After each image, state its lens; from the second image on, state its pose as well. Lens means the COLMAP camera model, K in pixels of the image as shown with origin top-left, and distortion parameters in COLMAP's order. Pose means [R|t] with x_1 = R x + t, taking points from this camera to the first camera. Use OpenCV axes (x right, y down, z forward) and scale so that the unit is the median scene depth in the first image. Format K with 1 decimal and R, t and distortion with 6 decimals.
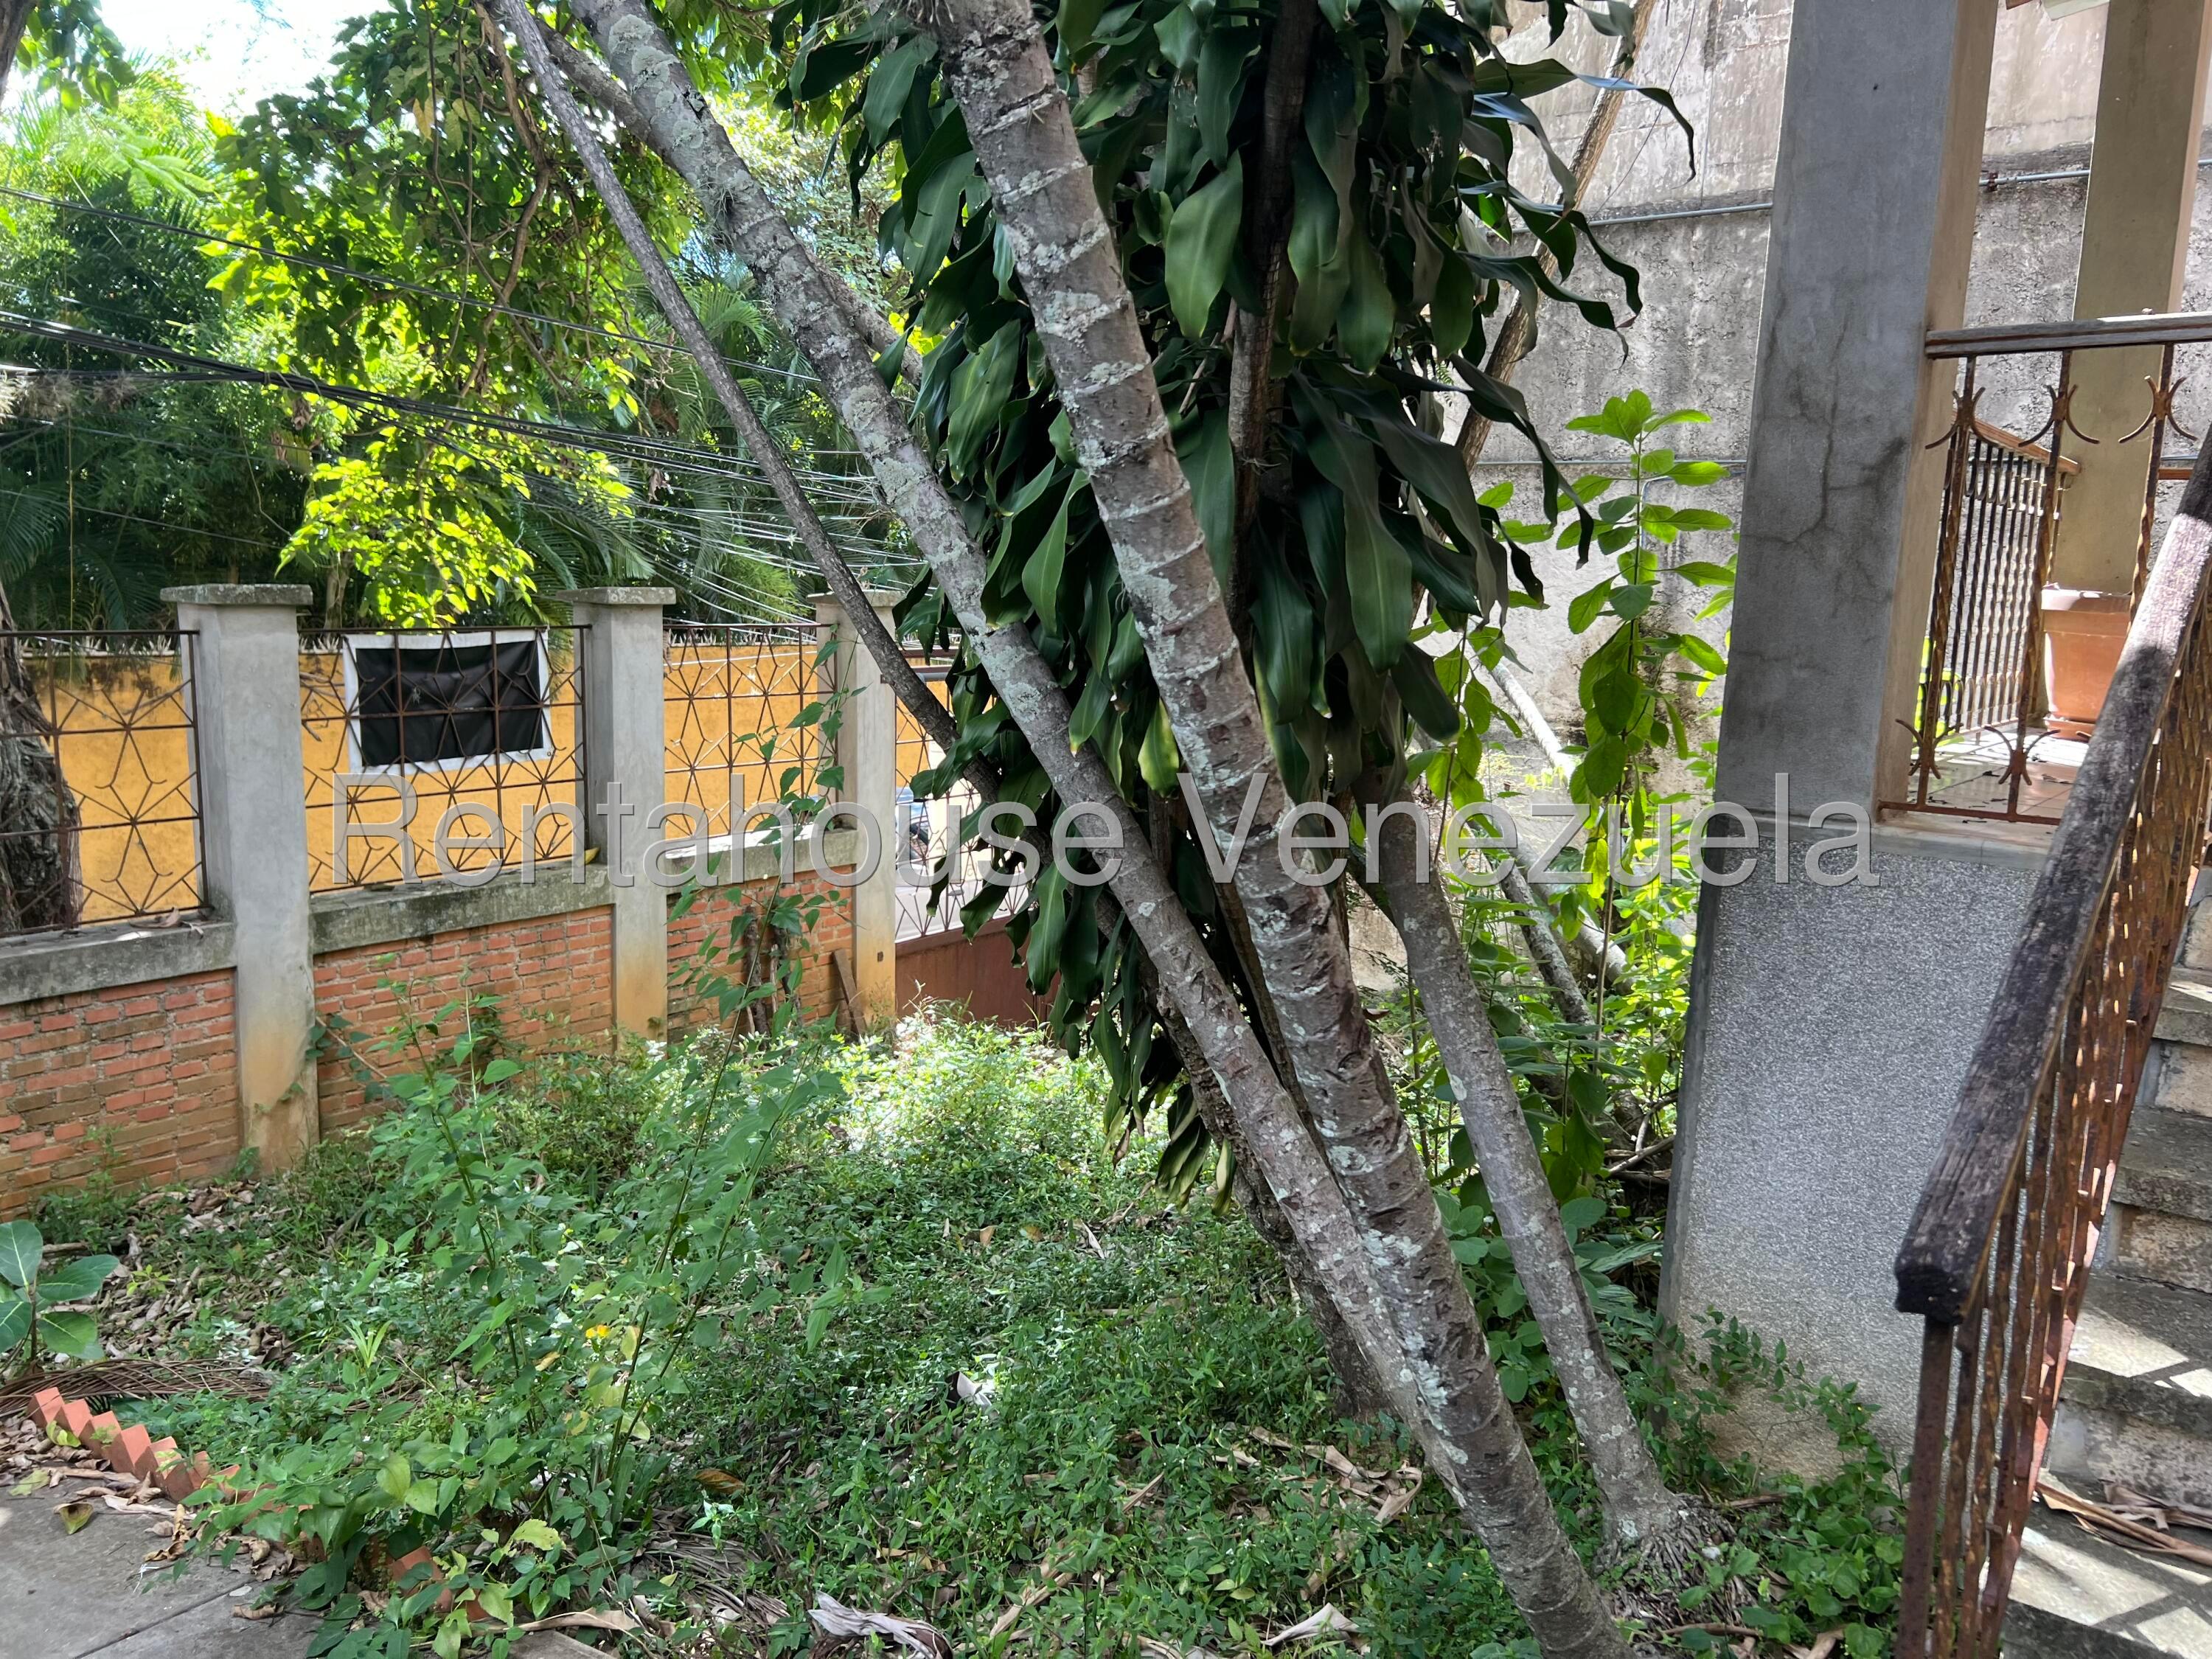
lens RADIAL K [[1705.7, 0, 1106.0], [0, 1705.7, 829.5], [0, 0, 1]] dist [0.104060, -0.170070]
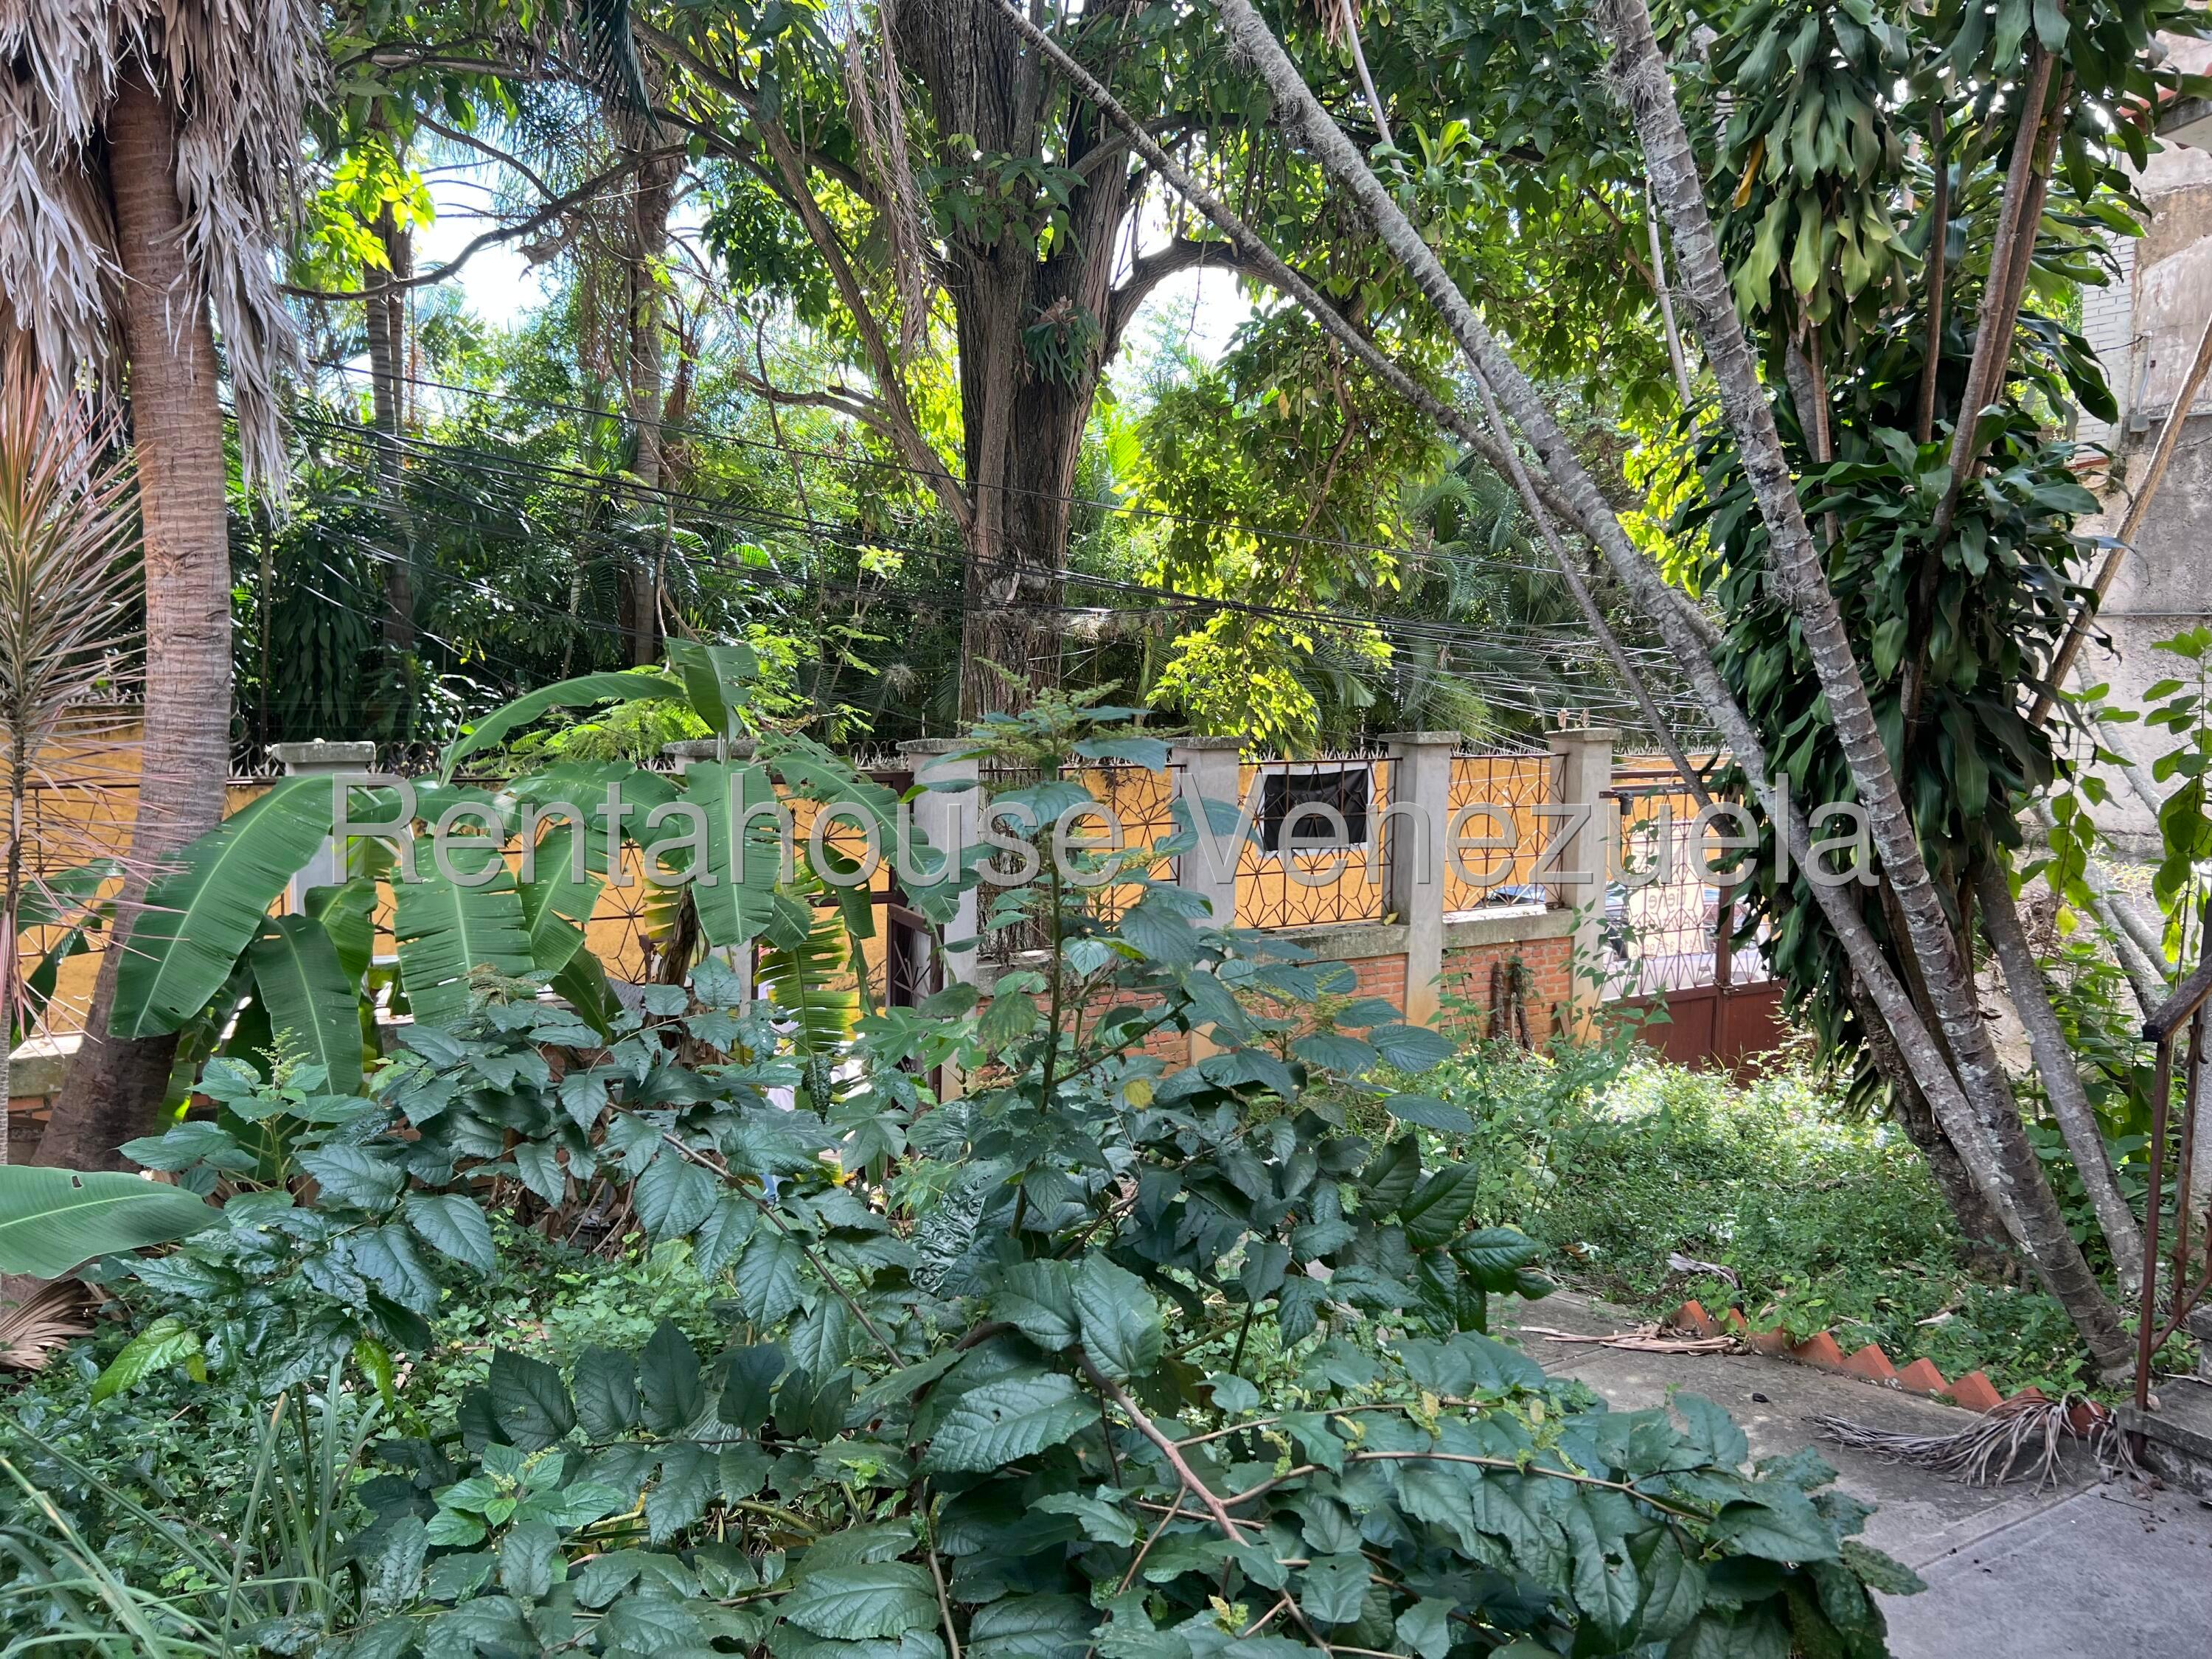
lens RADIAL K [[1705.7, 0, 1106.0], [0, 1705.7, 829.5], [0, 0, 1]] dist [0.104060, -0.170070]
pose [[0.937199, 0.023370, -0.348011, -0.035203], [-0.043677, 0.997762, -0.050620, 0.026775], [0.346049, 0.062641, 0.936123, -0.461938]]
